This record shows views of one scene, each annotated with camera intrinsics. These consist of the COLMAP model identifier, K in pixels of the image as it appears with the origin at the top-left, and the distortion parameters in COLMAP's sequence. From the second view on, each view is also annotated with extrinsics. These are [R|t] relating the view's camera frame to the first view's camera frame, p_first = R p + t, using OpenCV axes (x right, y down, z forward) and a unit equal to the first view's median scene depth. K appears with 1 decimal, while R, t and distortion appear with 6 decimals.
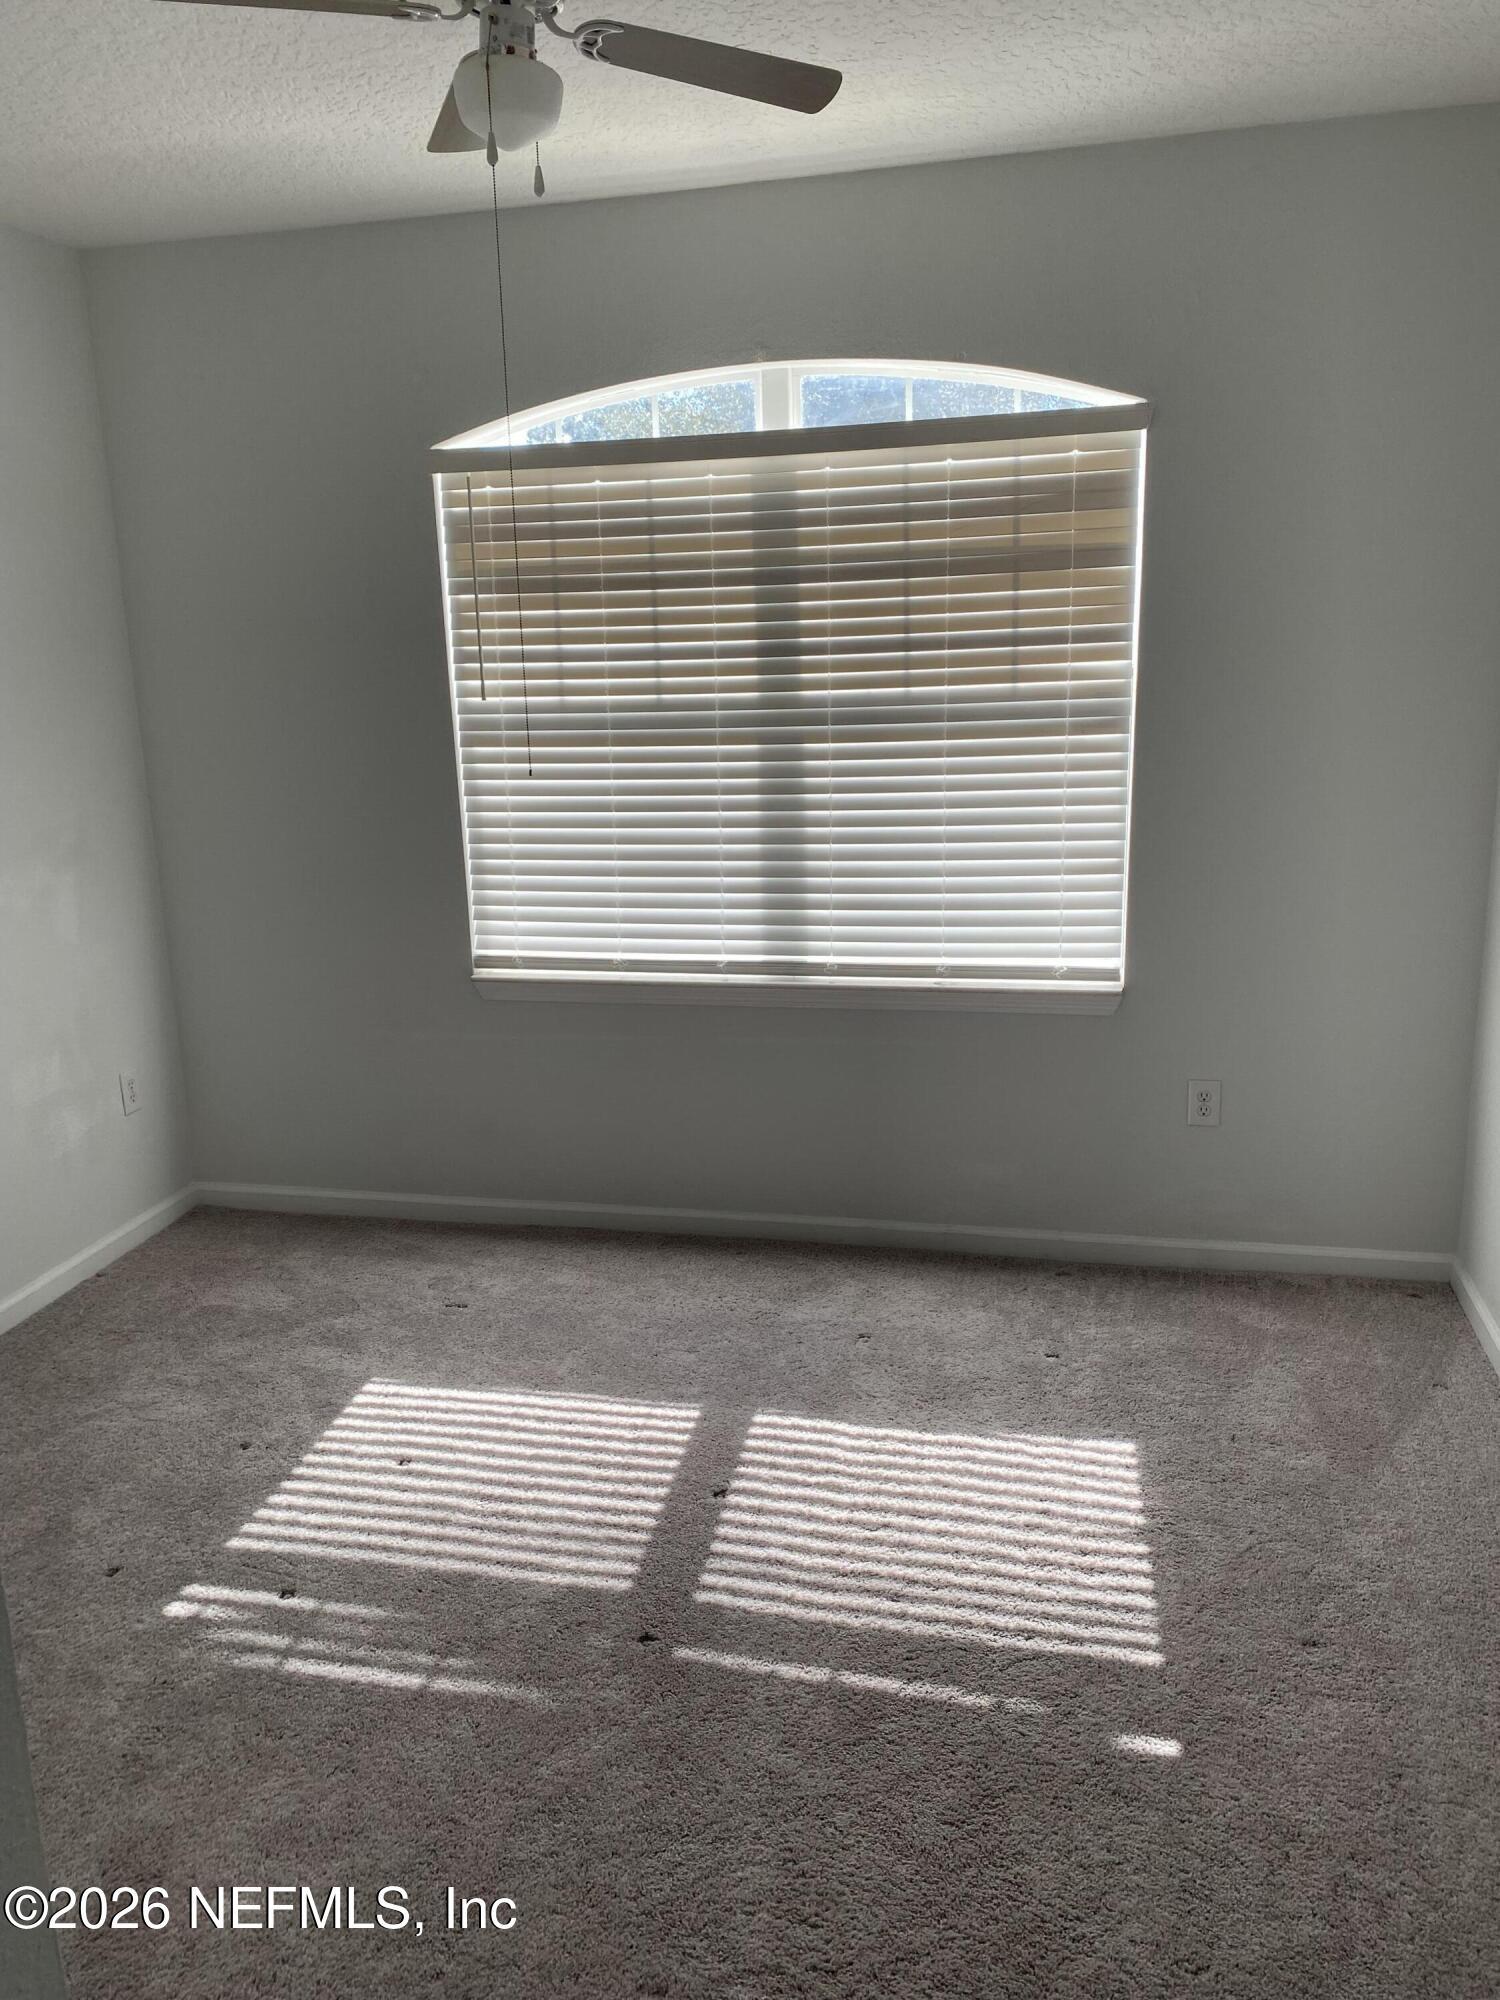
lens RADIAL K [[1496.8, 0, 738.7], [0, 1496.8, 979.2], [0, 0, 1]] dist [0.023430, -0.007788]
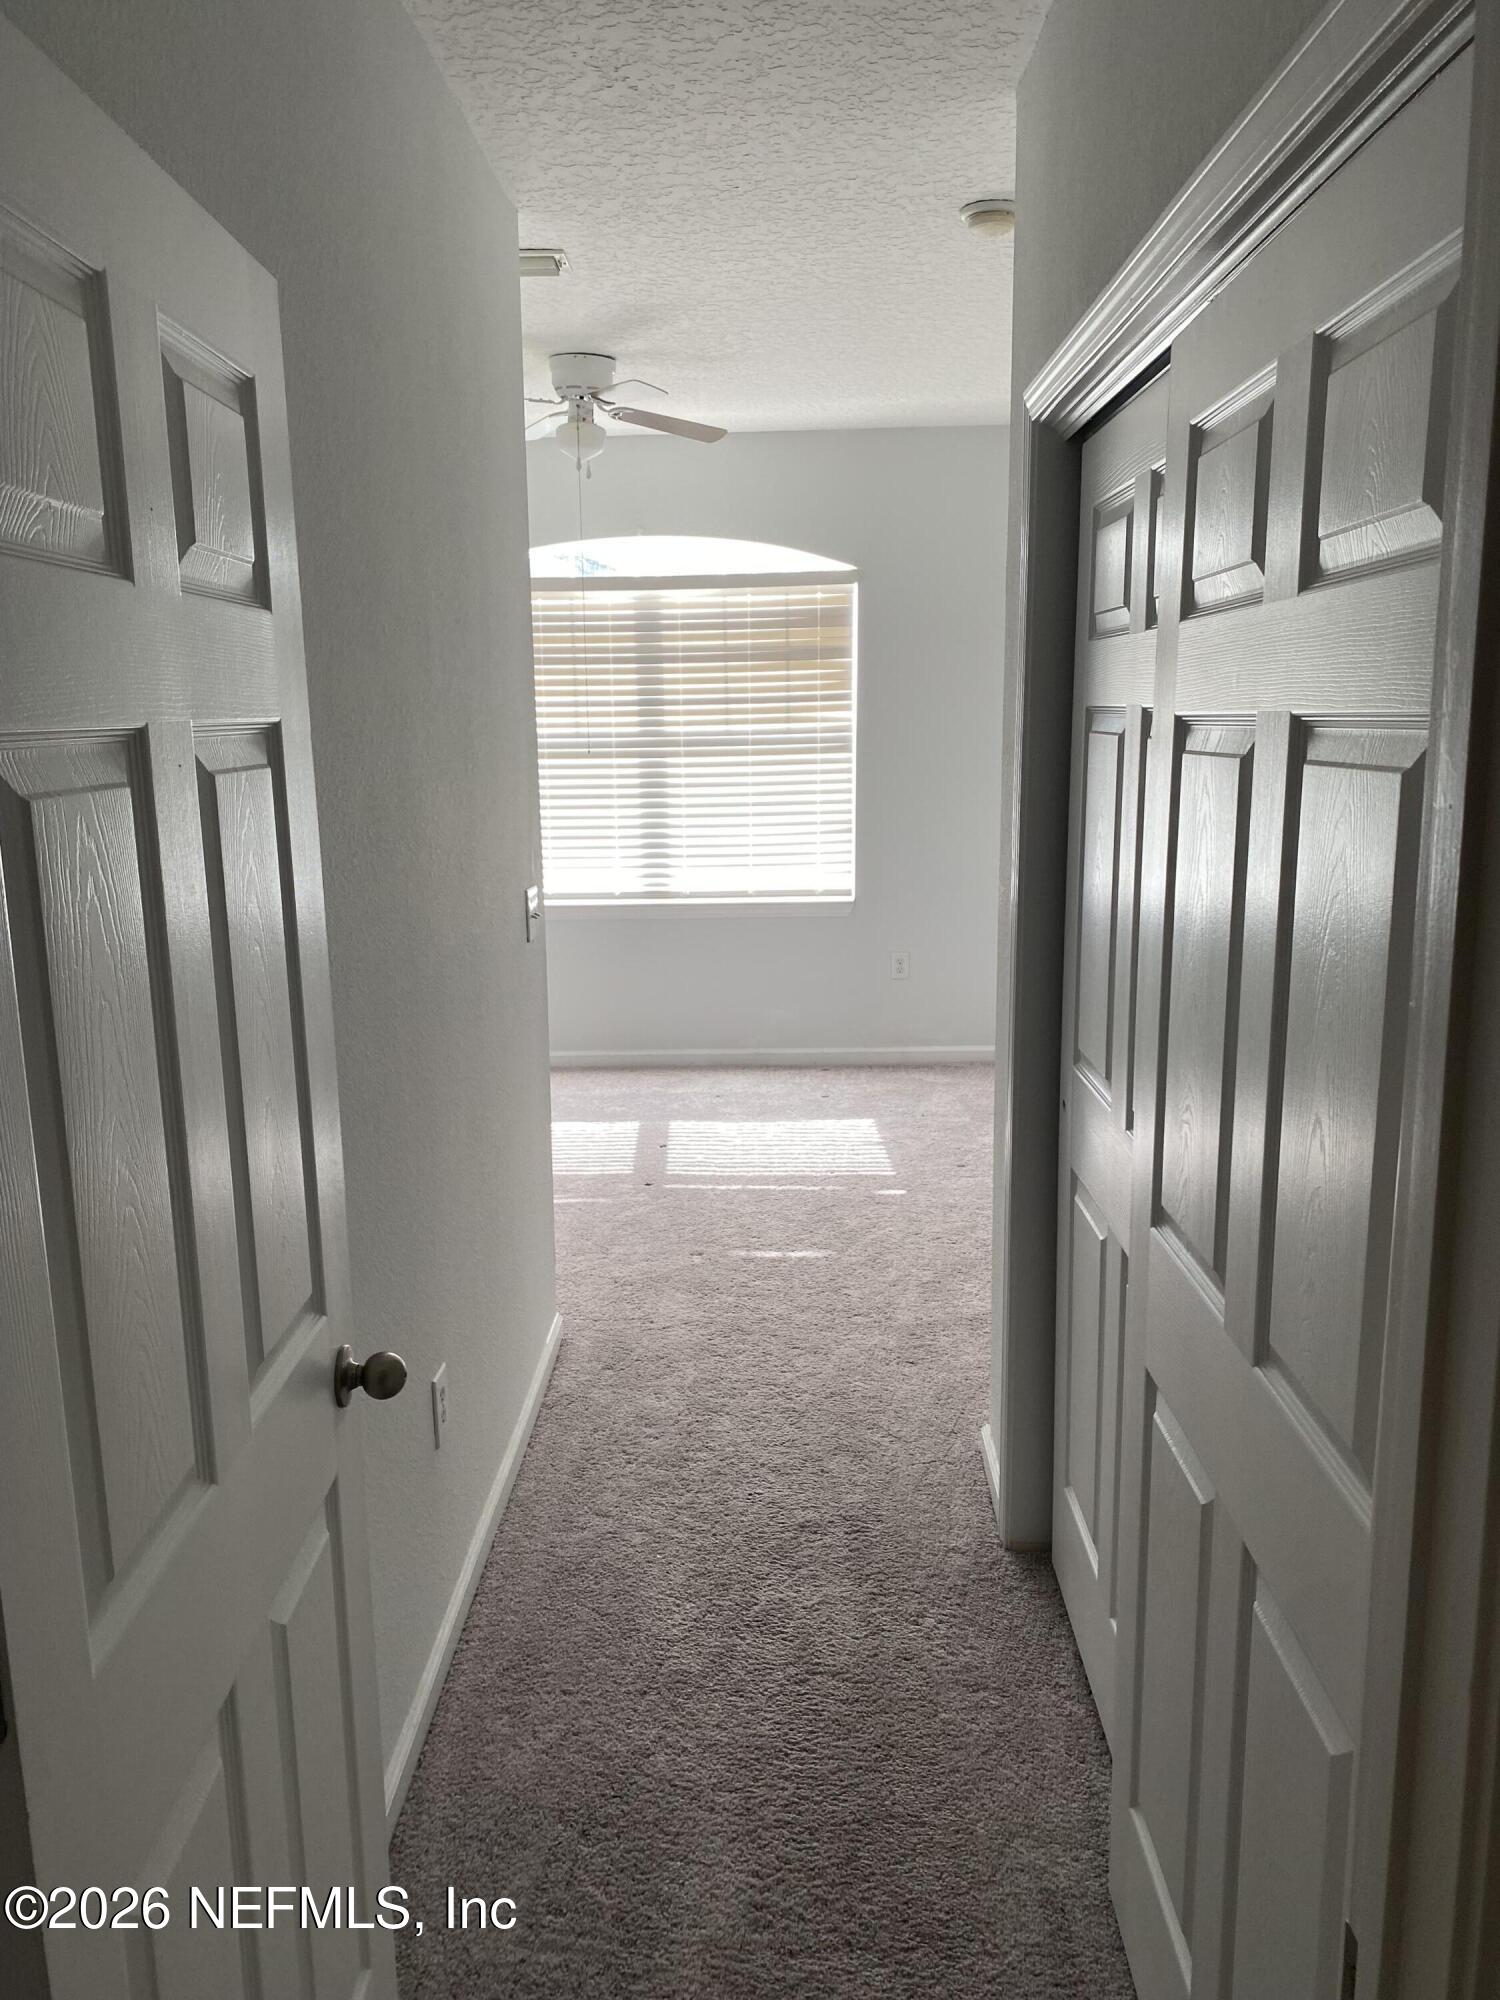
lens RADIAL K [[1496.8, 0, 748.9], [0, 1496.8, 1015.3], [0, 0, 1]] dist [0.023430, -0.007788]
pose [[0.977046, -0.026712, 0.211345, -0.239795], [0.032568, 0.999175, -0.024276, 0.183094], [-0.210522, 0.030602, 0.977110, -0.685616]]
